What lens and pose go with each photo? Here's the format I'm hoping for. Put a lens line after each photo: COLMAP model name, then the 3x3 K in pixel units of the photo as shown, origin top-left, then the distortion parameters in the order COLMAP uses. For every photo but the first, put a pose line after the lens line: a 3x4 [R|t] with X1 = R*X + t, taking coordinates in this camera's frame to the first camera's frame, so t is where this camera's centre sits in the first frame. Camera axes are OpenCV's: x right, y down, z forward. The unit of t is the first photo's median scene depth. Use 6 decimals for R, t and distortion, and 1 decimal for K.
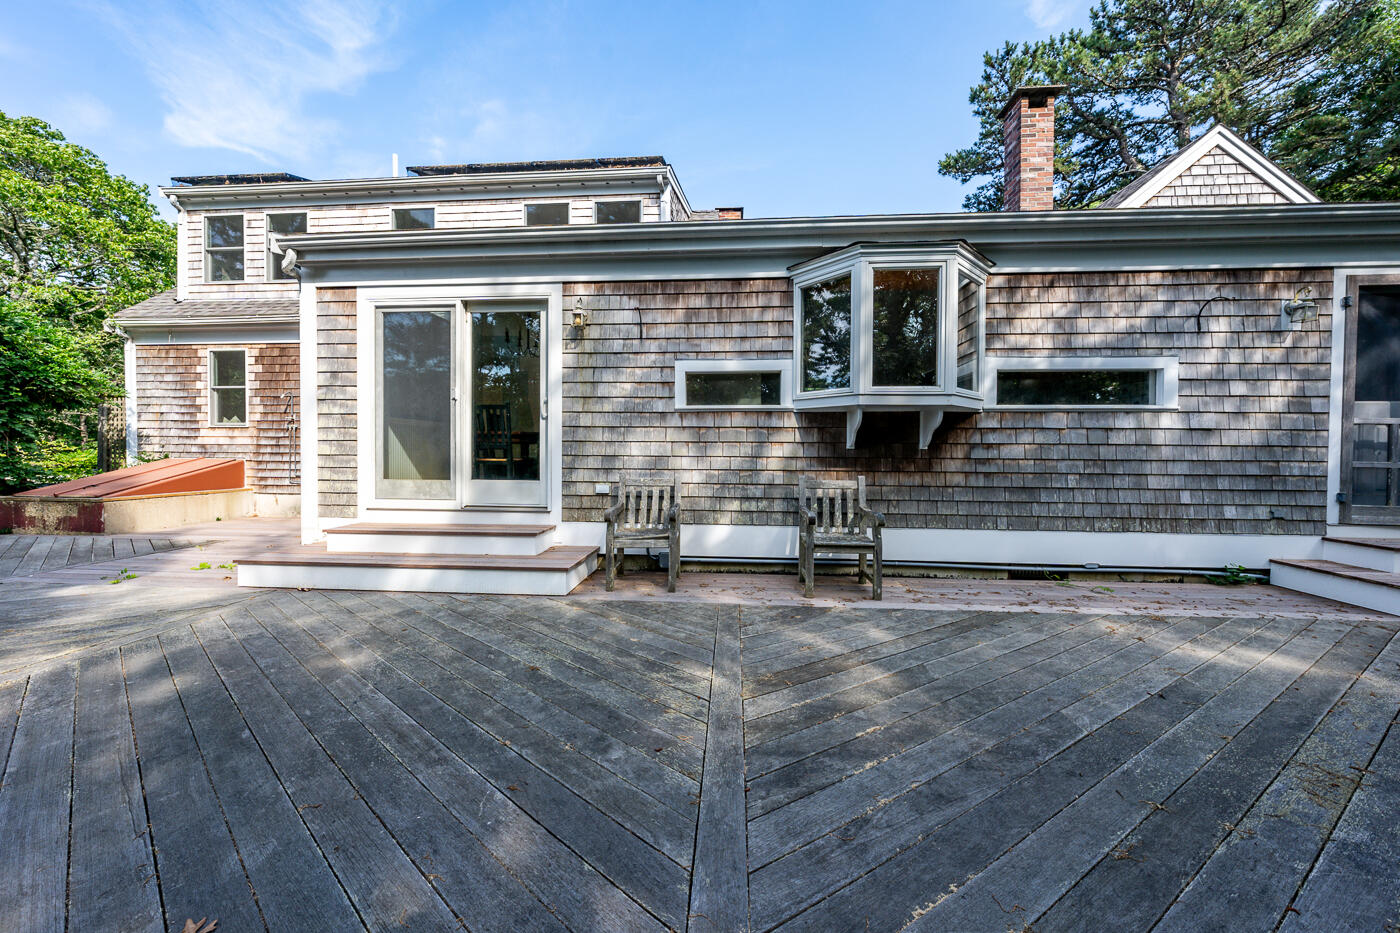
lens RADIAL K [[495.0, 0, 699.6], [0, 495.0, 468.0], [0, 0, 1]] dist [-0.003388, -0.000249]
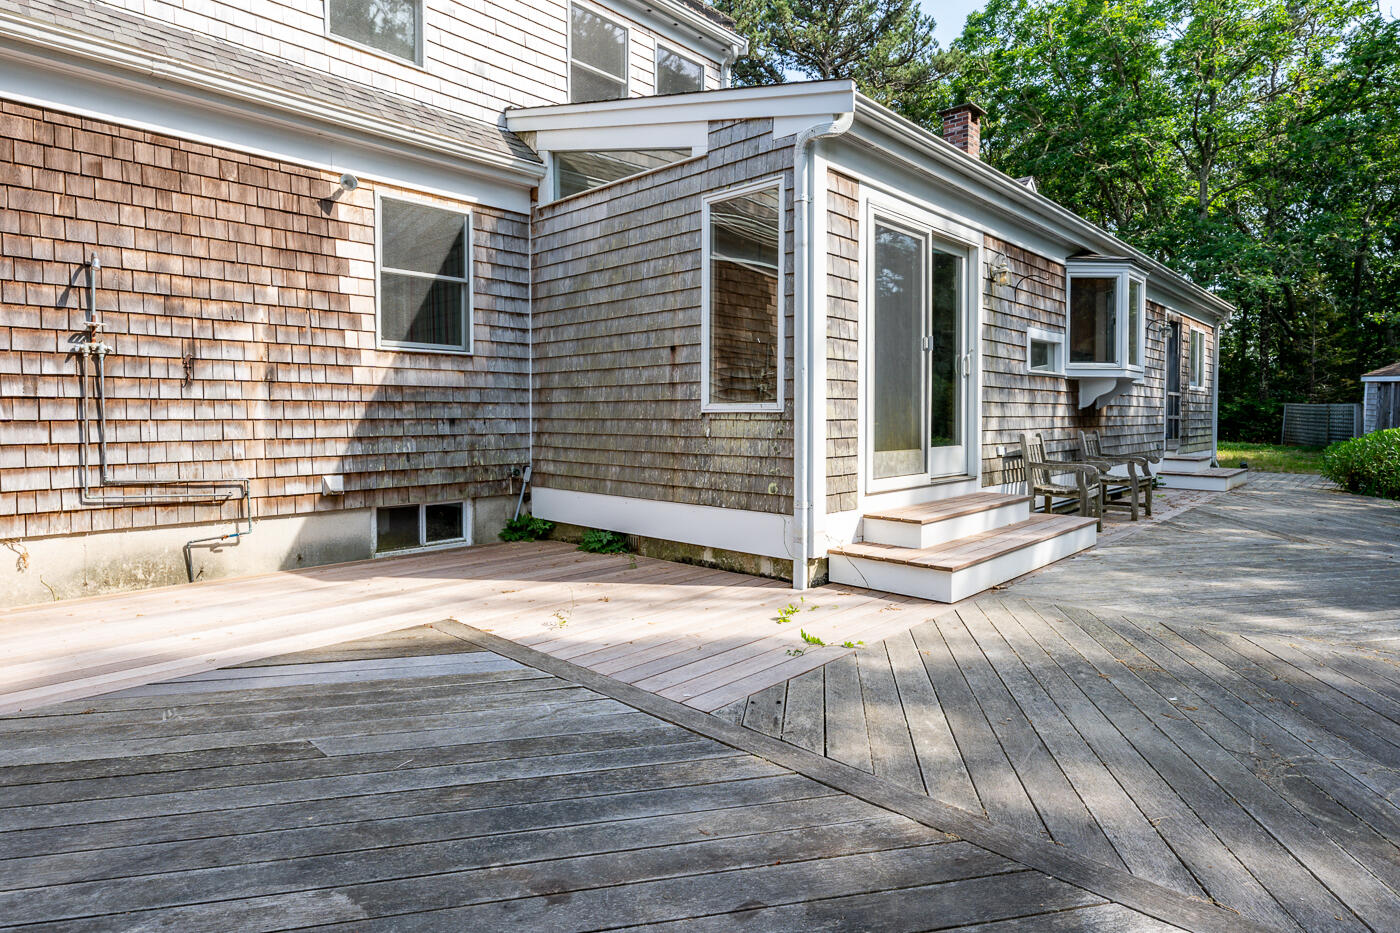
lens RADIAL K [[766.3, 0, 697.5], [0, 766.3, 405.0], [0, 0, 1]] dist [0.003873, 0.000256]
pose [[0.625006, 0.000332, 0.780620, -1.693927], [0.025016, 0.999478, -0.020454, -0.032393], [-0.780219, 0.032312, 0.624672, 0.510375]]
